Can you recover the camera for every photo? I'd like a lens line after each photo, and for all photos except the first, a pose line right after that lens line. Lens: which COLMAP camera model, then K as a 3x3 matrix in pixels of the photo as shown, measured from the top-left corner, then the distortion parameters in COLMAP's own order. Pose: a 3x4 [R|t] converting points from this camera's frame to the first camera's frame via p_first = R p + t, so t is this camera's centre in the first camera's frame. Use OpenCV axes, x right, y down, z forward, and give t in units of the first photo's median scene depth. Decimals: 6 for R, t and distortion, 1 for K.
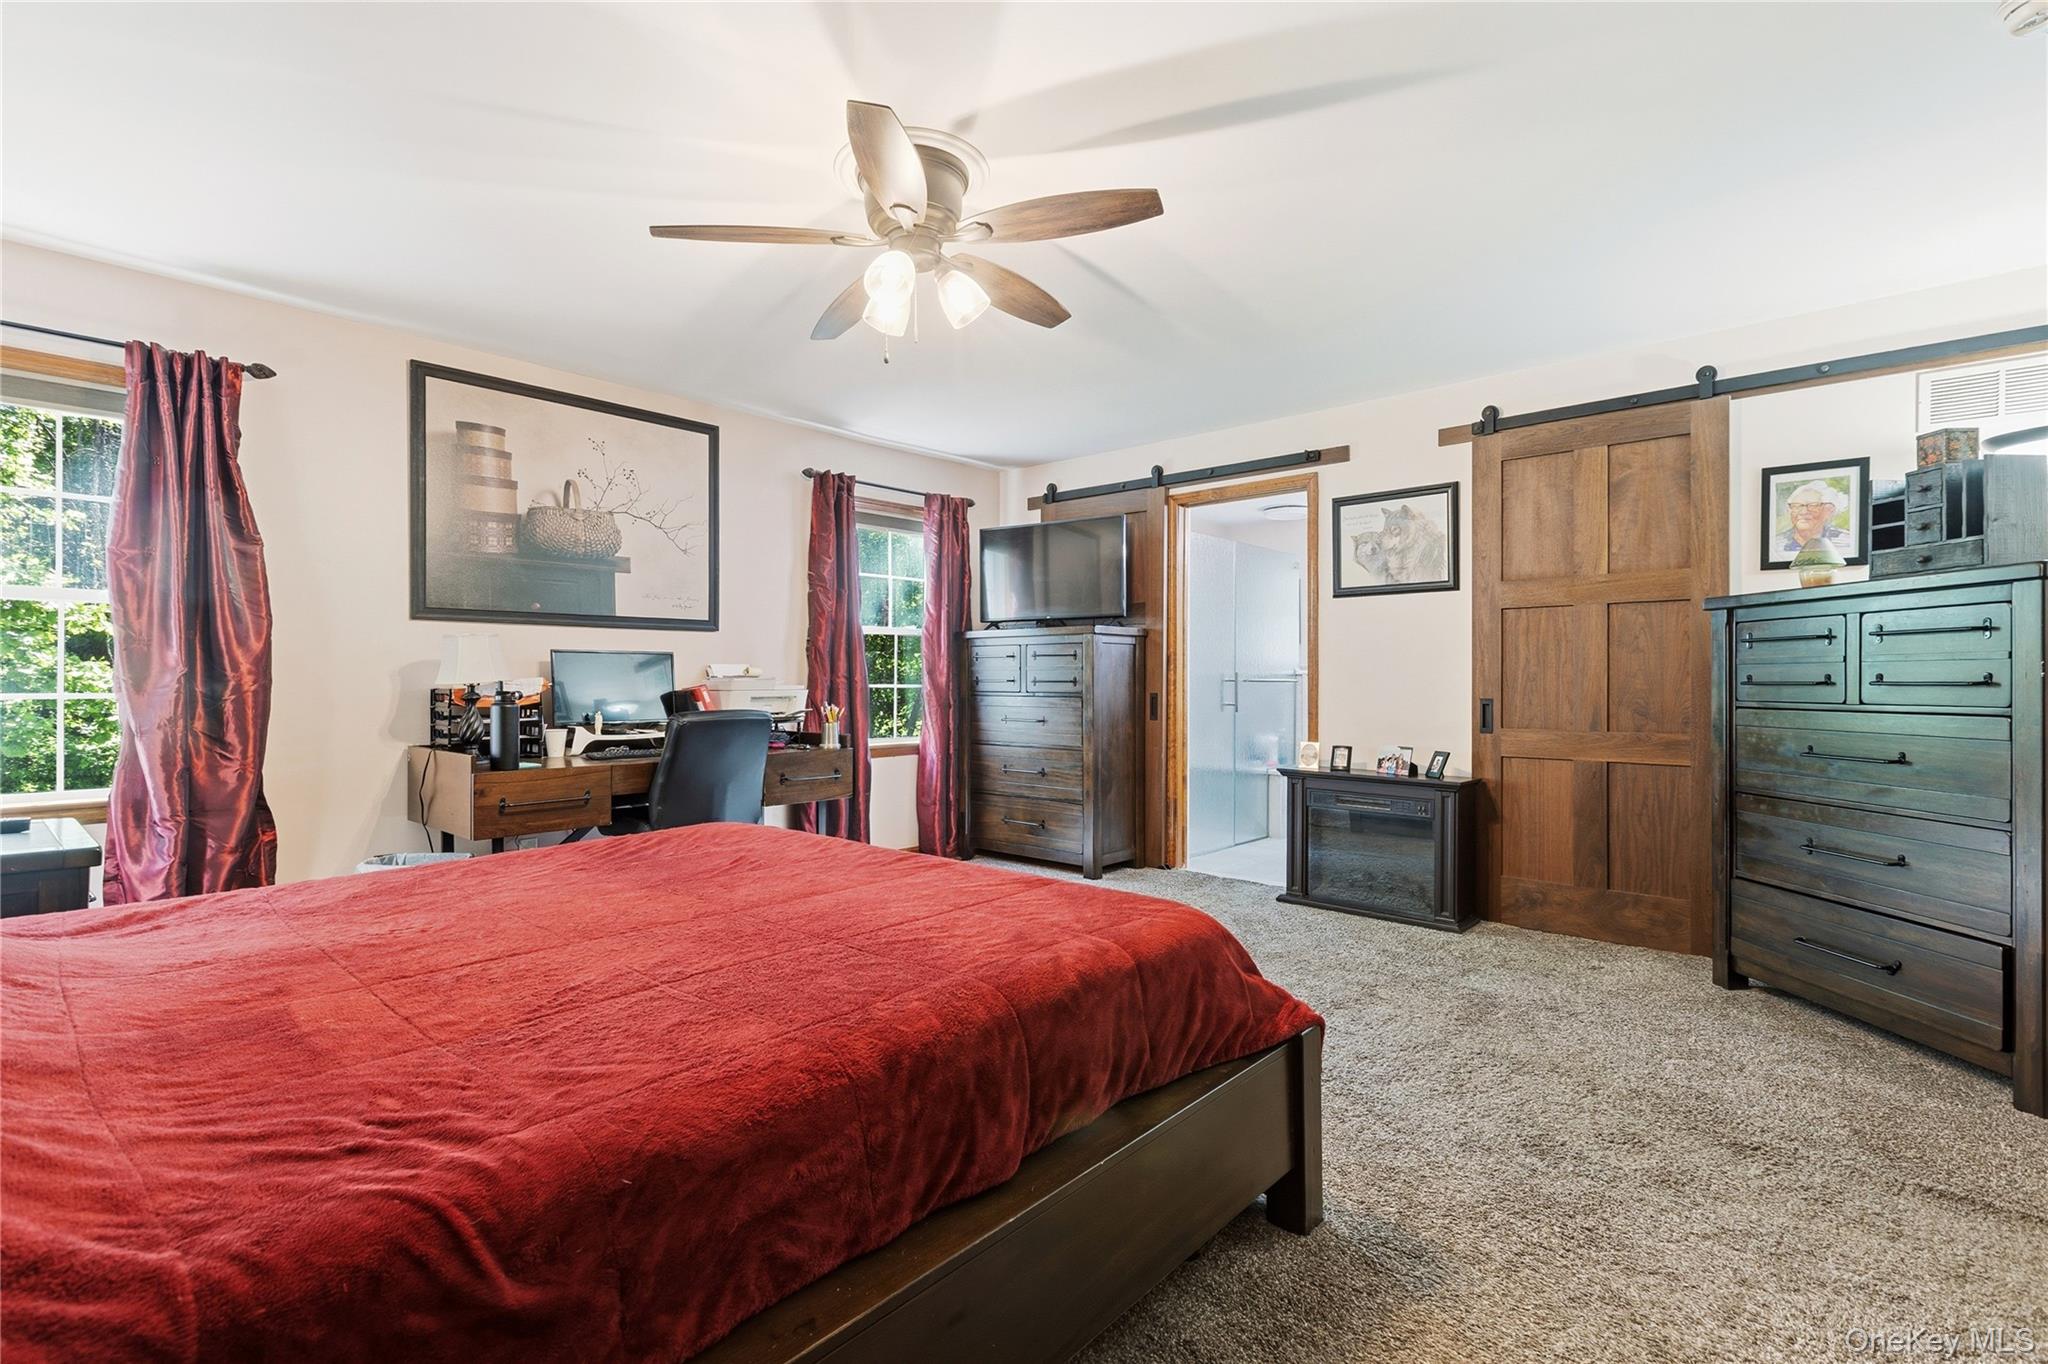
lens RADIAL K [[919.3, 0, 1024.0], [0, 919.3, 682.0], [0, 0, 1]] dist [0.008060, 0.000163]
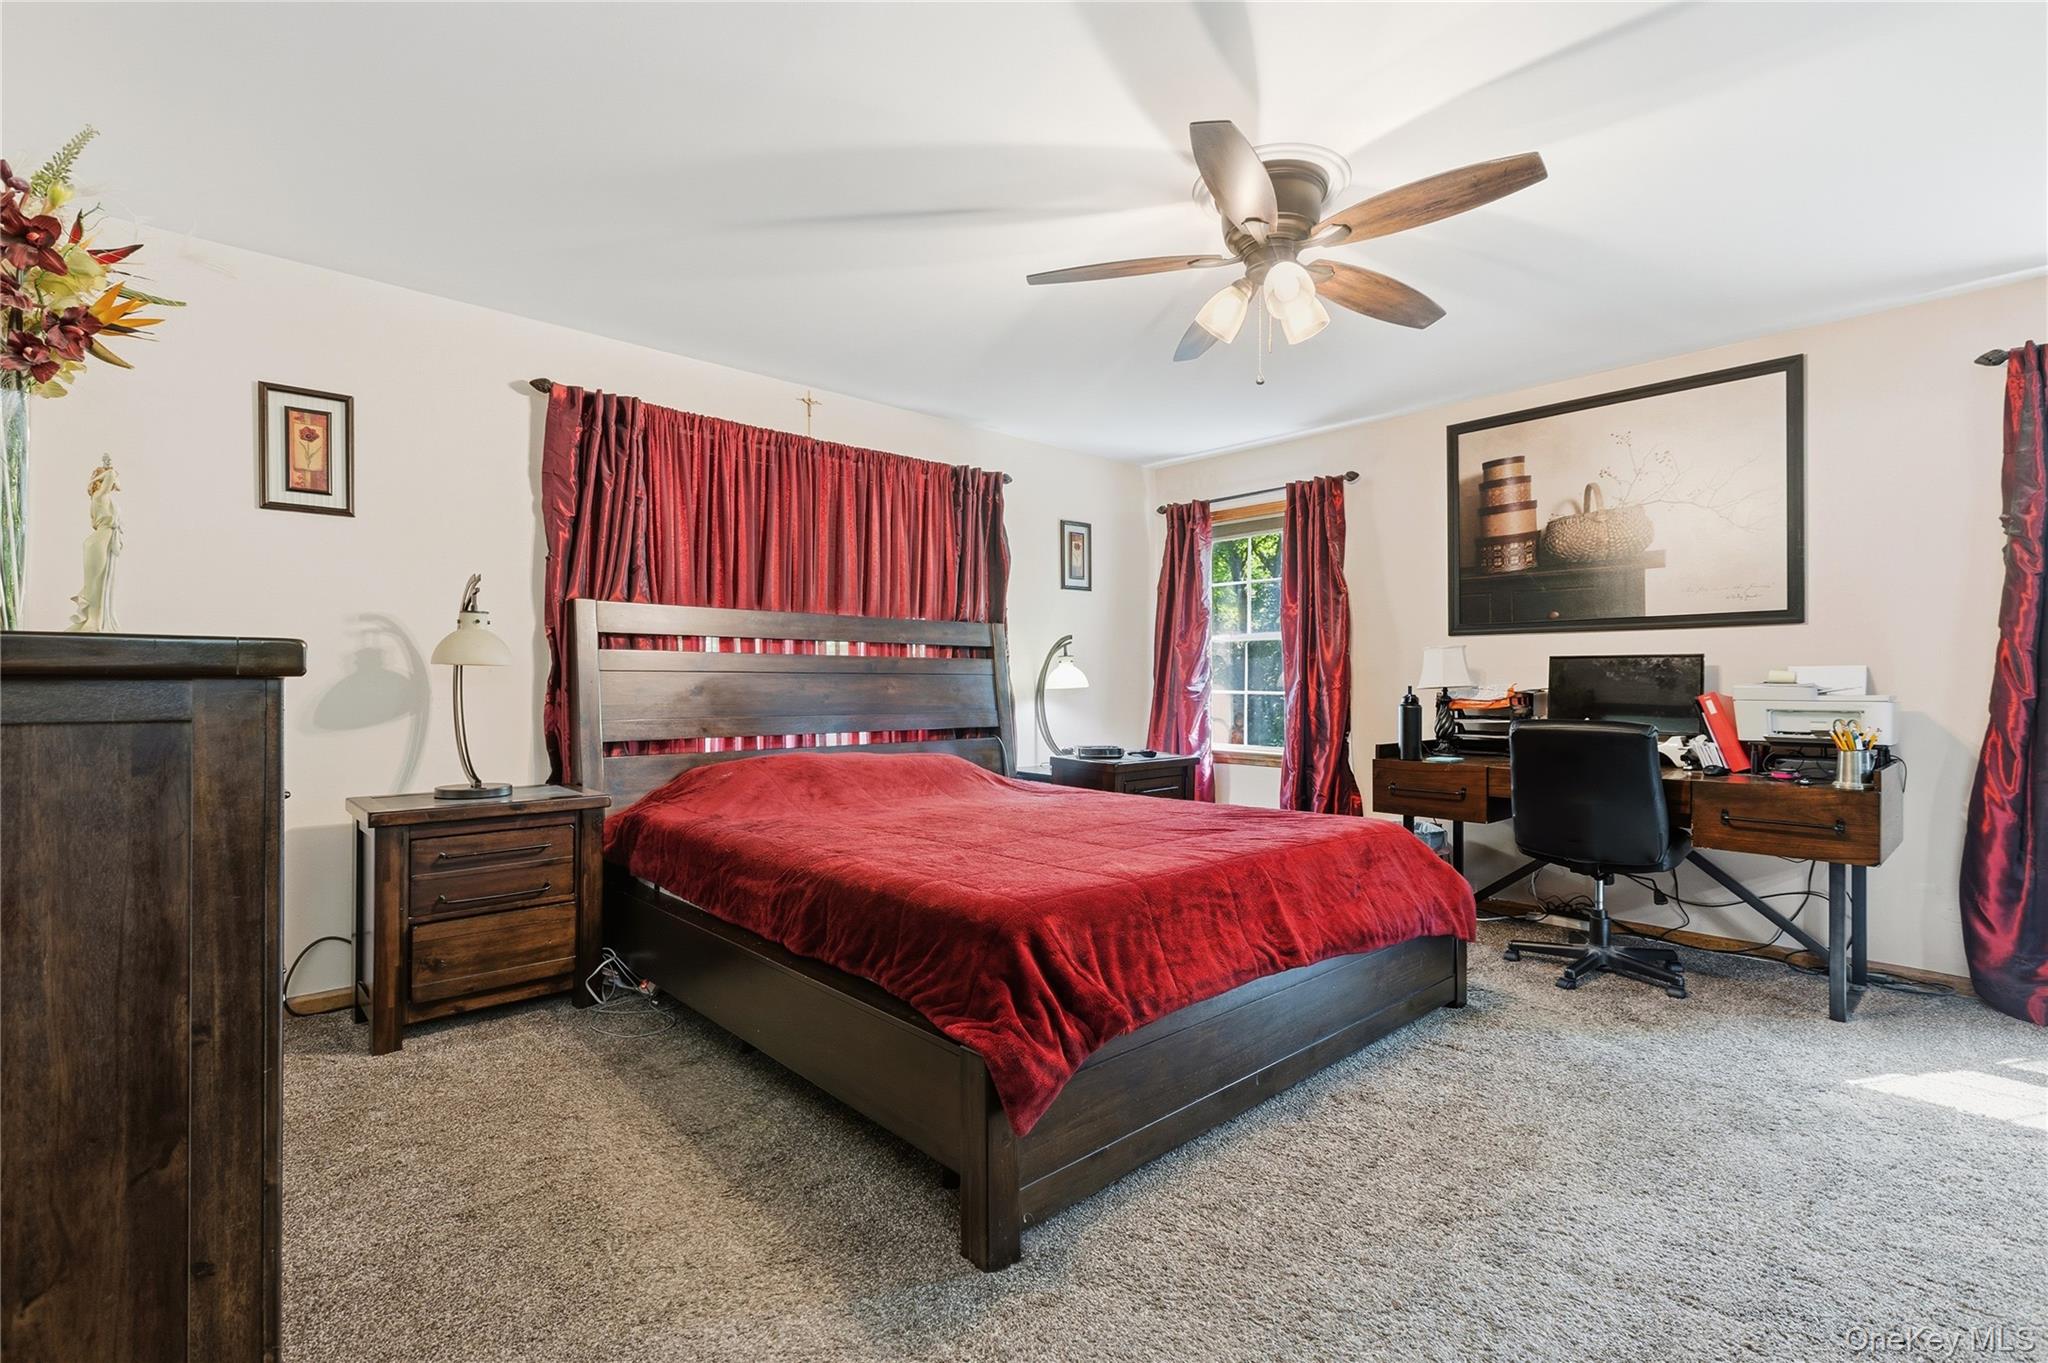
lens RADIAL K [[919.3, 0, 1024.0], [0, 919.3, 681.5], [0, 0, 1]] dist [0.008060, 0.000163]
pose [[-0.082102, 0.004550, -0.996614, 0.578486], [-0.009082, 0.999945, 0.005313, -0.005759], [0.996583, 0.009488, -0.082056, 0.496658]]
